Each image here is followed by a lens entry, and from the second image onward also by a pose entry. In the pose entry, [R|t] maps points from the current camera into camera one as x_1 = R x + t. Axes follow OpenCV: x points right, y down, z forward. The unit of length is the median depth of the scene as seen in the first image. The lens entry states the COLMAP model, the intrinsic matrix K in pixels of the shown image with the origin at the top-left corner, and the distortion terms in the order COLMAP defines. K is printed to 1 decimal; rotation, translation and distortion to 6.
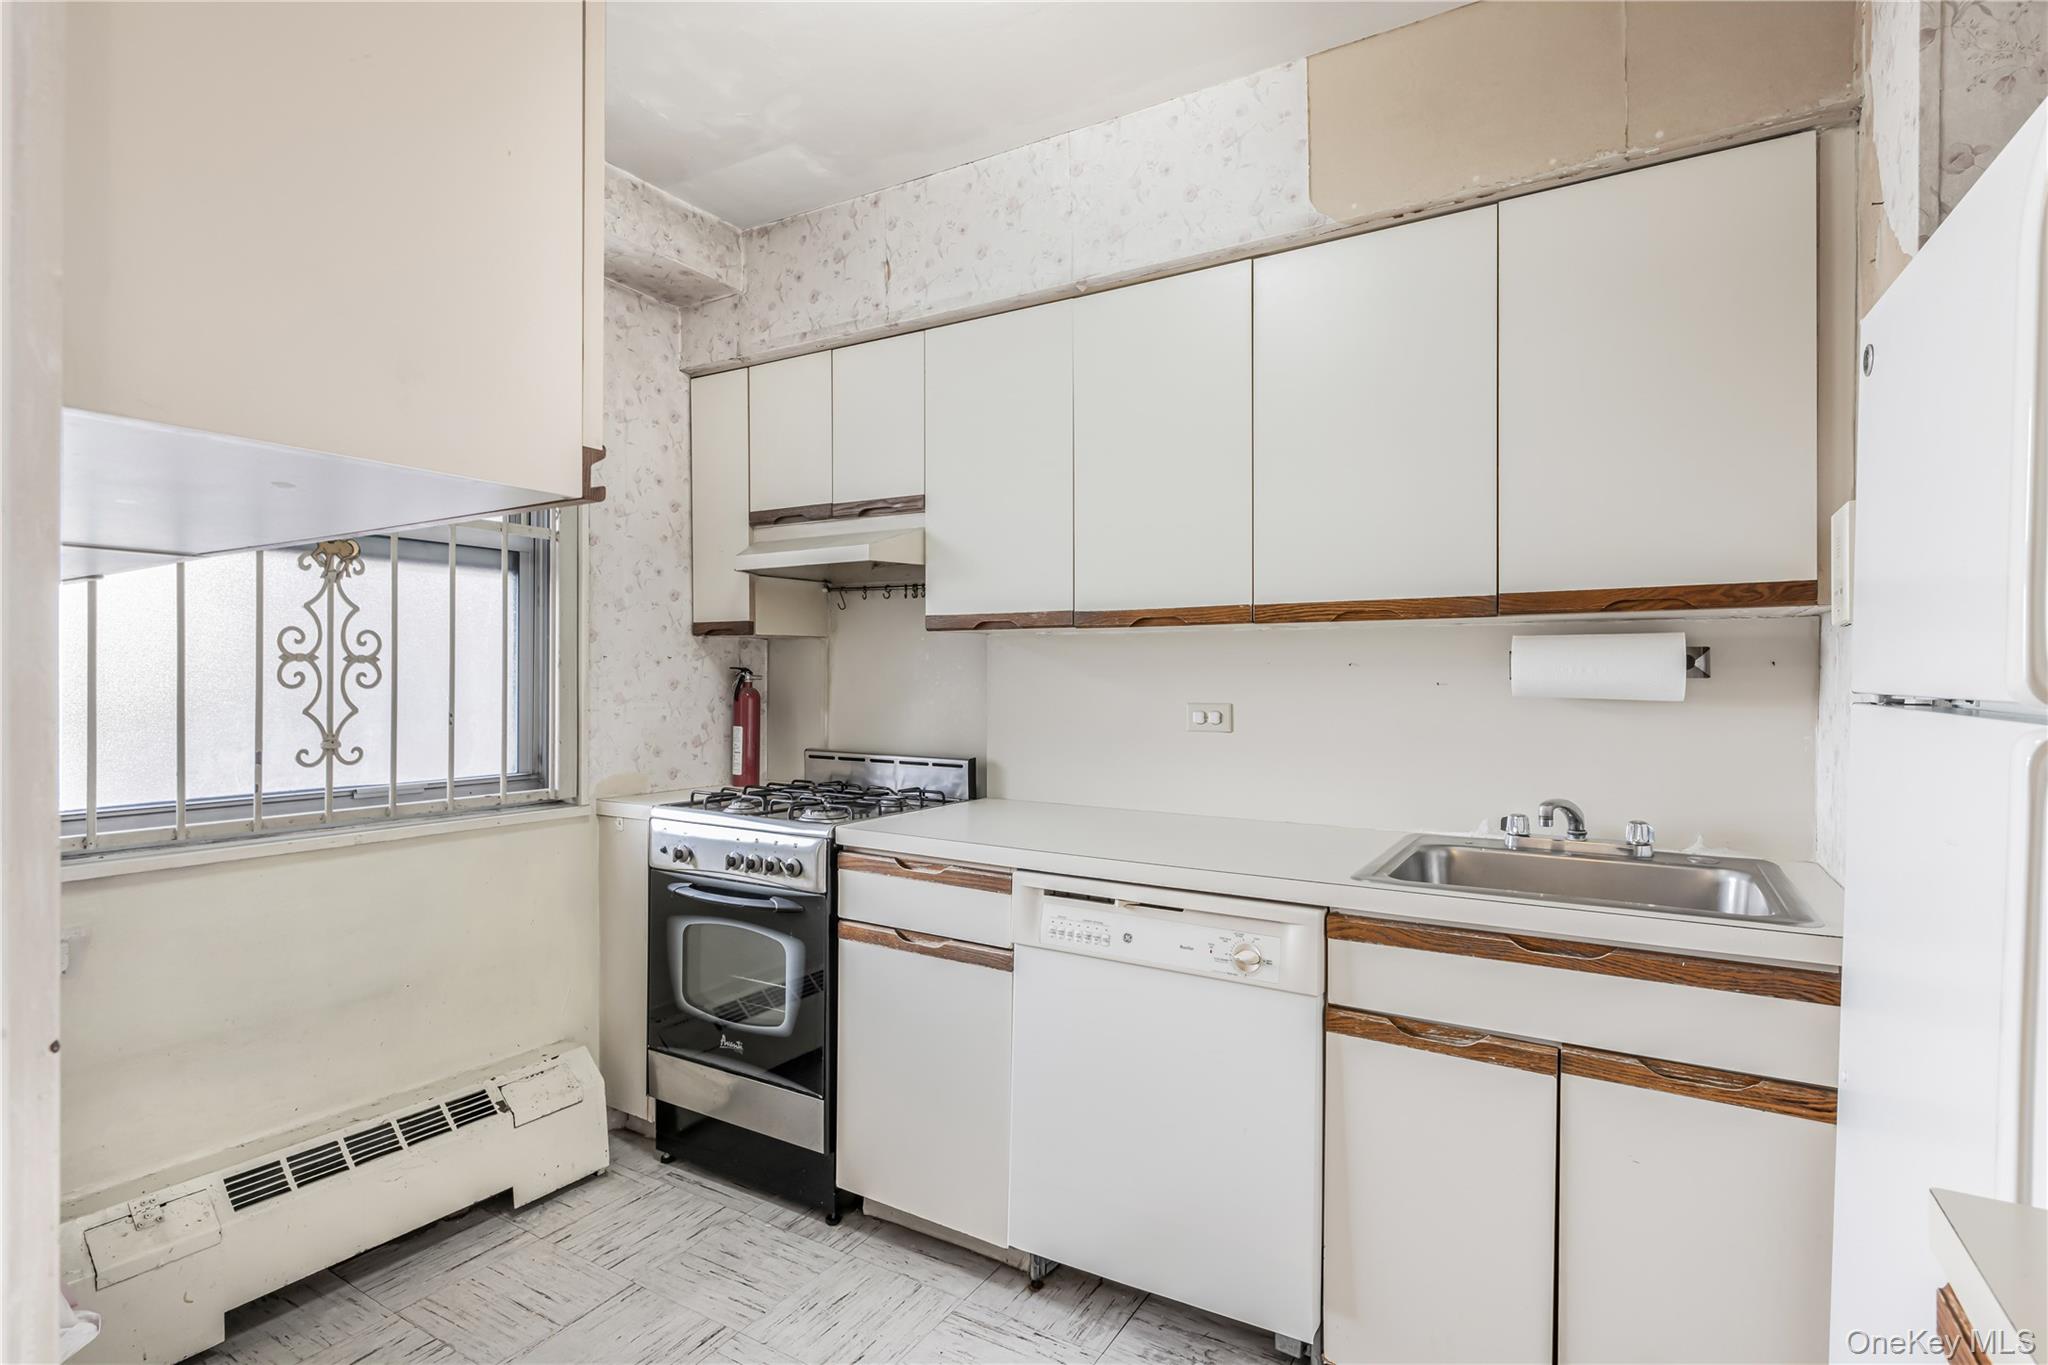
lens RADIAL K [[1002.9, 0, 1020.2], [0, 1002.9, 687.7], [0, 0, 1]] dist [-0.005555, -0.002716]
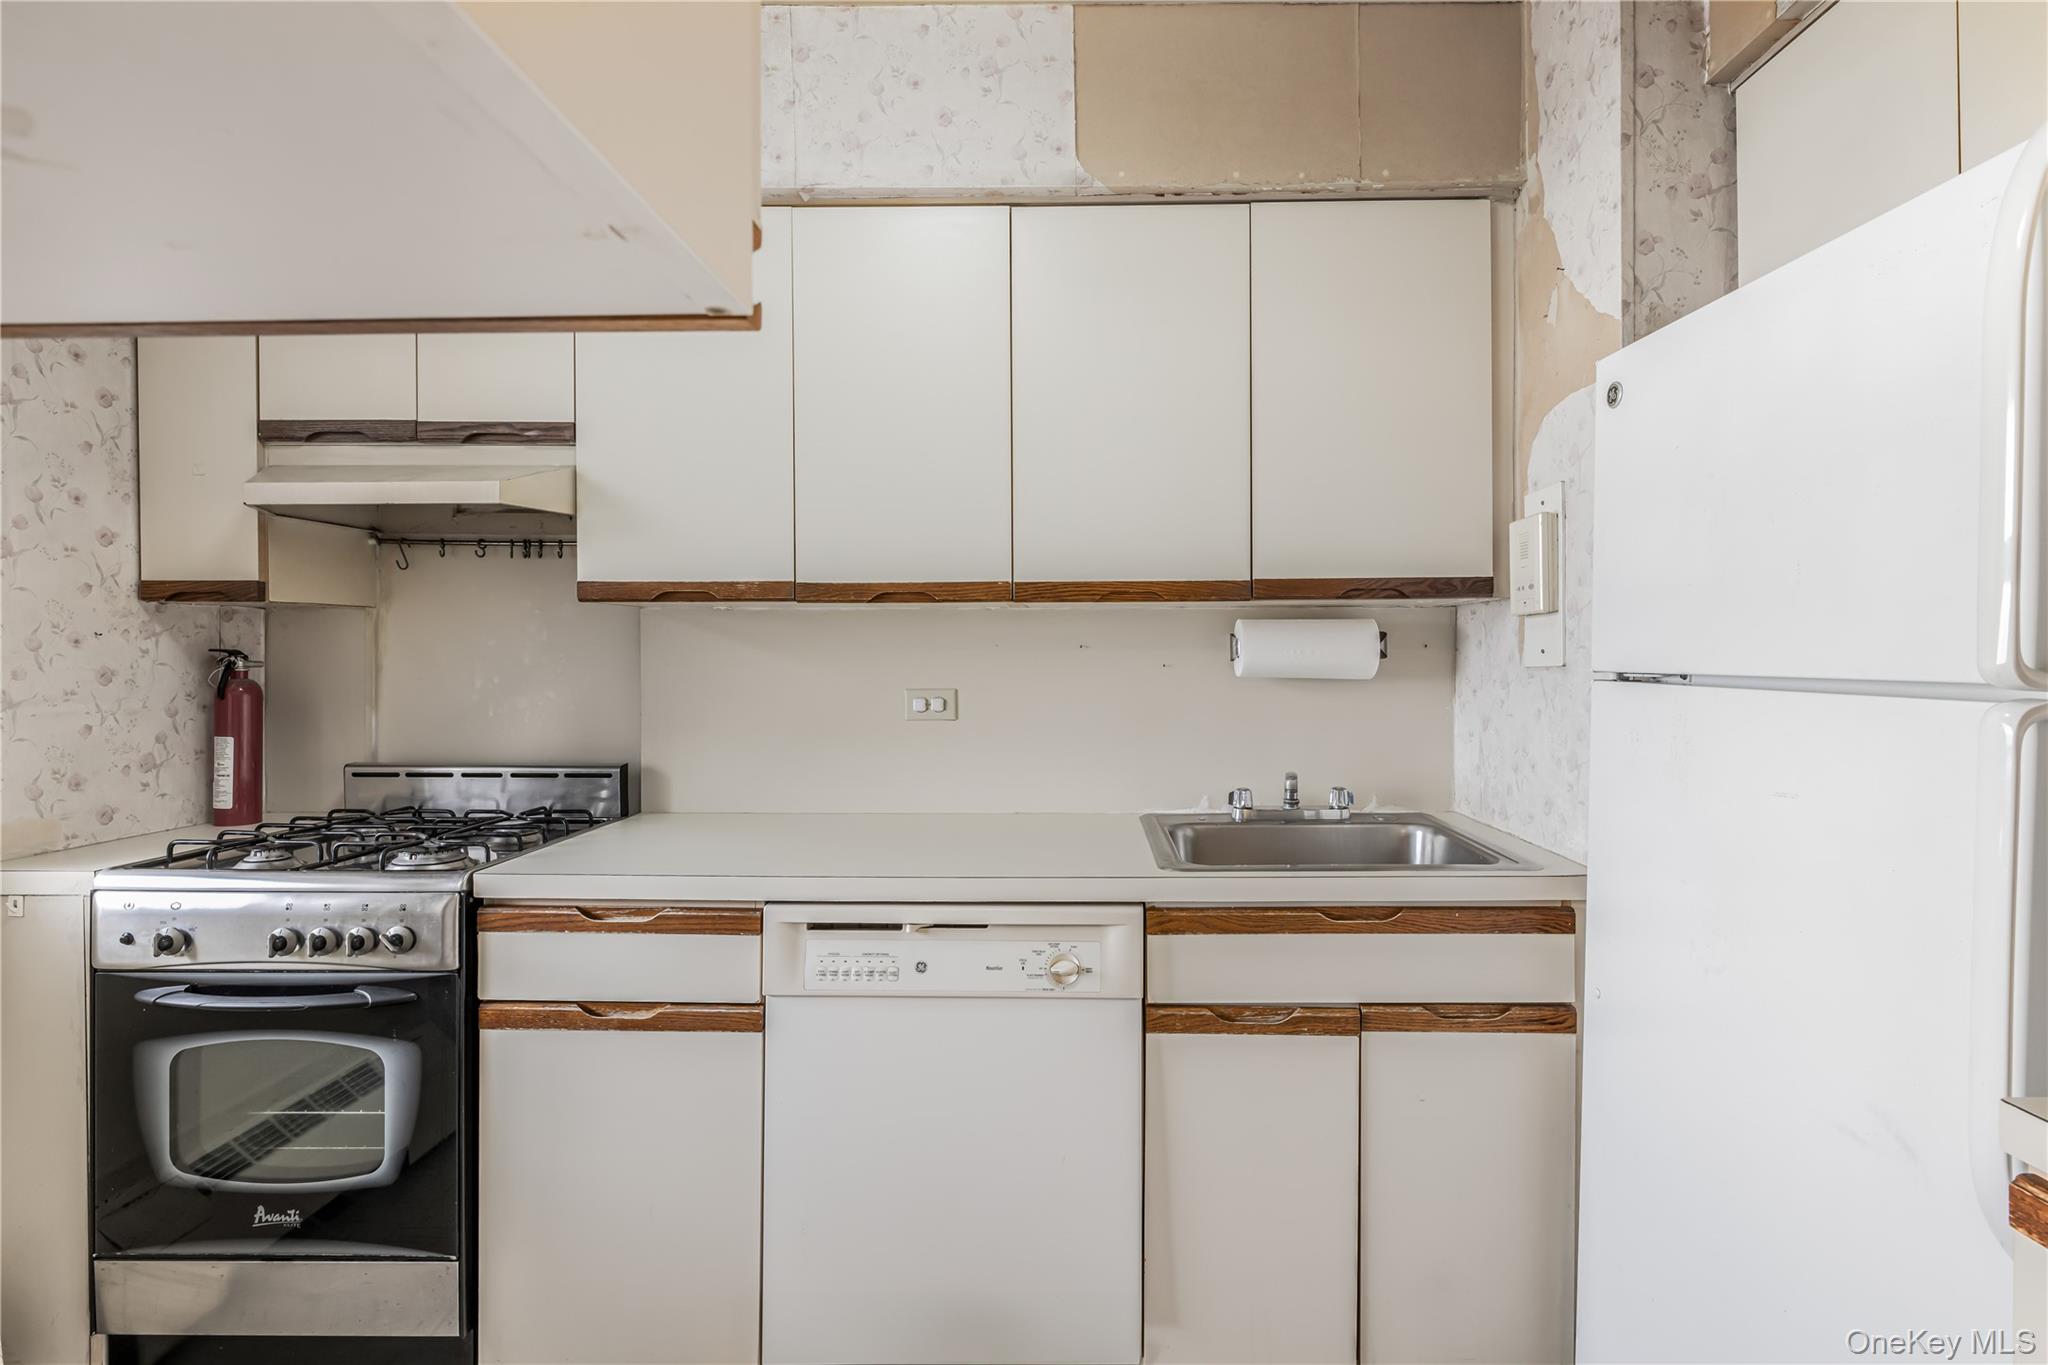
lens RADIAL K [[1002.9, 0, 1027.2], [0, 1002.9, 665.3], [0, 0, 1]] dist [-0.005555, -0.002716]
pose [[0.855043, -0.009006, 0.518479, -0.234494], [0.009974, 0.999950, 0.000921, -0.006587], [-0.518462, 0.004384, 0.855090, 0.204838]]
